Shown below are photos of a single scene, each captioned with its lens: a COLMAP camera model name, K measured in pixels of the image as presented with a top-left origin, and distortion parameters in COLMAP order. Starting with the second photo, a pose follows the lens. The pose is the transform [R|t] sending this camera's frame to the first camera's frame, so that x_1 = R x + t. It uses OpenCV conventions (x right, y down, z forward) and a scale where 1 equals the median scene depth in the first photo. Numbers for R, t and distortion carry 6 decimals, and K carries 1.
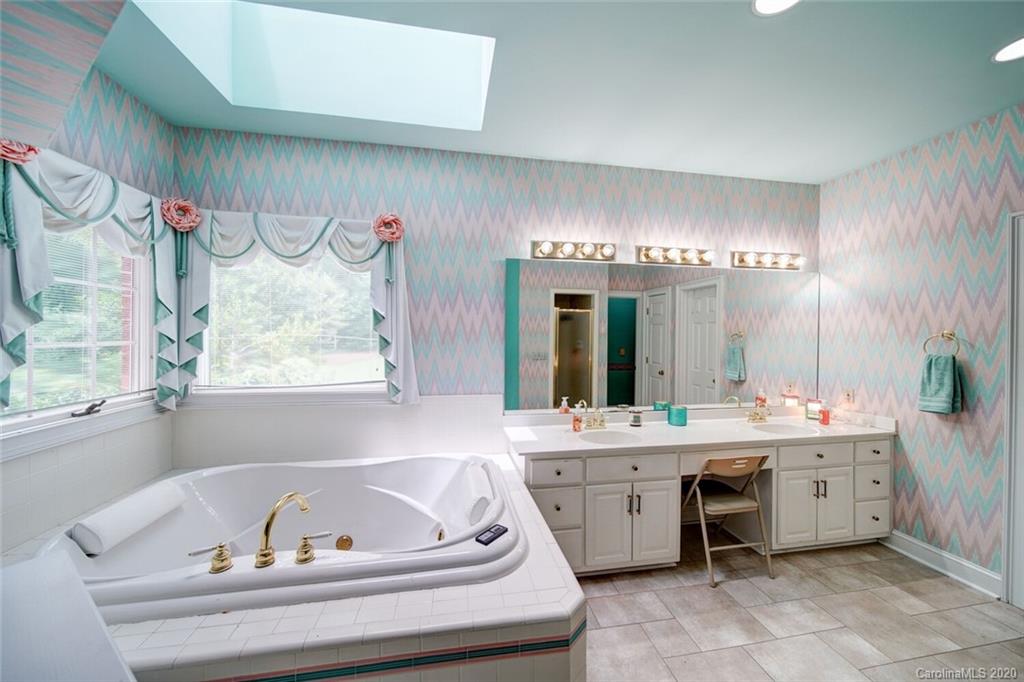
lens RADIAL K [[361.0, 0, 512.2], [0, 361.0, 339.3], [0, 0, 1]] dist [-0.000715, -0.000427]
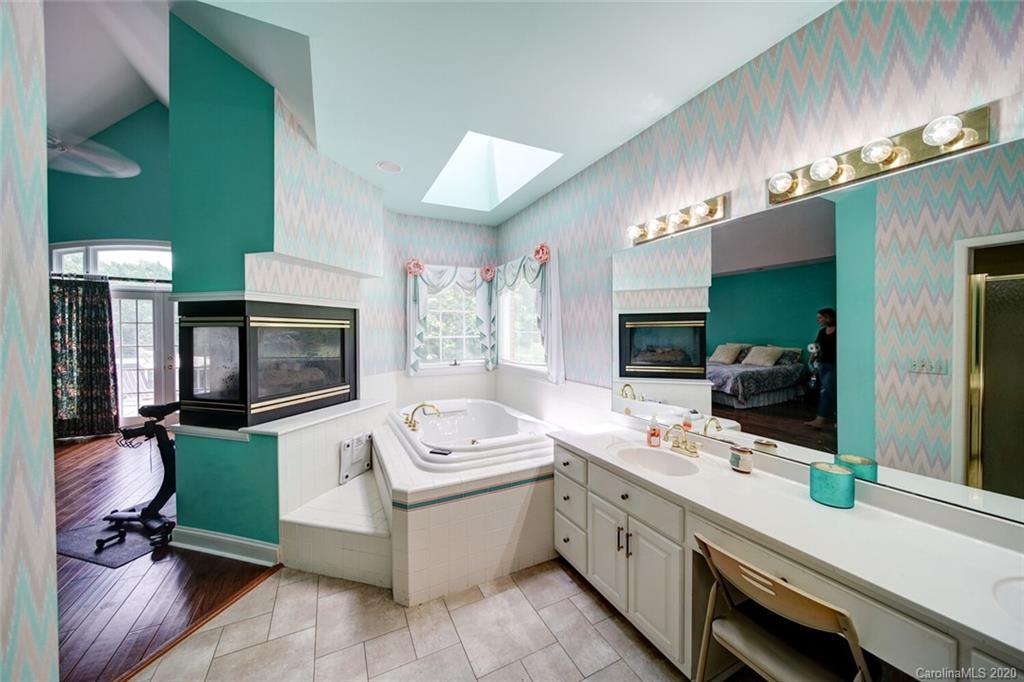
lens RADIAL K [[361.0, 0, 510.2], [0, 361.0, 340.0], [0, 0, 1]] dist [-0.000715, -0.000427]
pose [[0.282003, 0.011630, -0.959343, 0.816347], [-0.006255, 0.999928, 0.010283, 0.006559], [0.959393, 0.003101, 0.282056, 0.425456]]
